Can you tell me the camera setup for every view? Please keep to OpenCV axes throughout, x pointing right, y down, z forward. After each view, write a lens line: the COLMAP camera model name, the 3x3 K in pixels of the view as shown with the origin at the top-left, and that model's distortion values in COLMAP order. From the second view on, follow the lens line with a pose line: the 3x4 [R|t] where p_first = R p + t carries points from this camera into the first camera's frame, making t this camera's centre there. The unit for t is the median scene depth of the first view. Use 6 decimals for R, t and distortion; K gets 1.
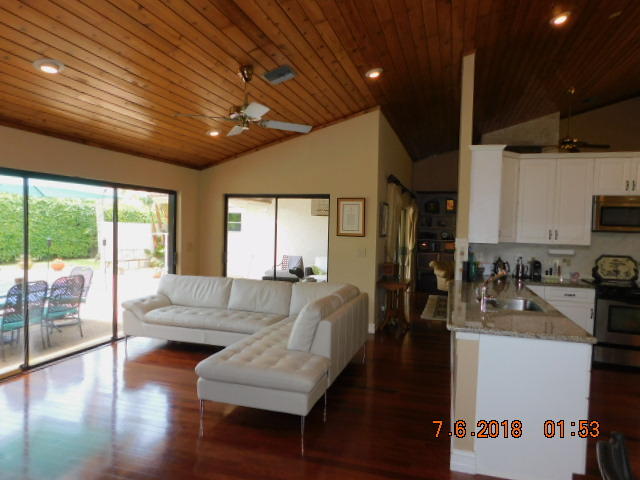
lens RADIAL K [[437.9, 0, 321.3], [0, 437.9, 251.3], [0, 0, 1]] dist [0.001383, 0.000305]
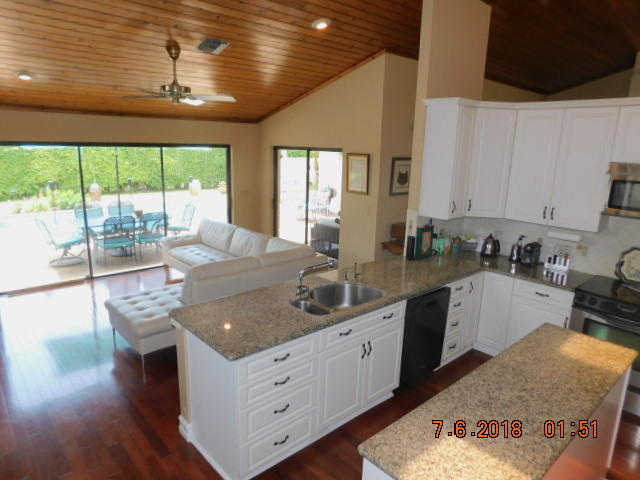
lens RADIAL K [[420.5, 0, 320.0], [0, 420.5, 240.0], [0, 0, 1]] dist [-0.001324, 0.000048]
pose [[0.855146, 0.114105, -0.505673, 0.545276], [-0.034189, 0.985765, 0.164619, -0.094316], [0.517259, -0.123485, 0.846874, 0.173310]]
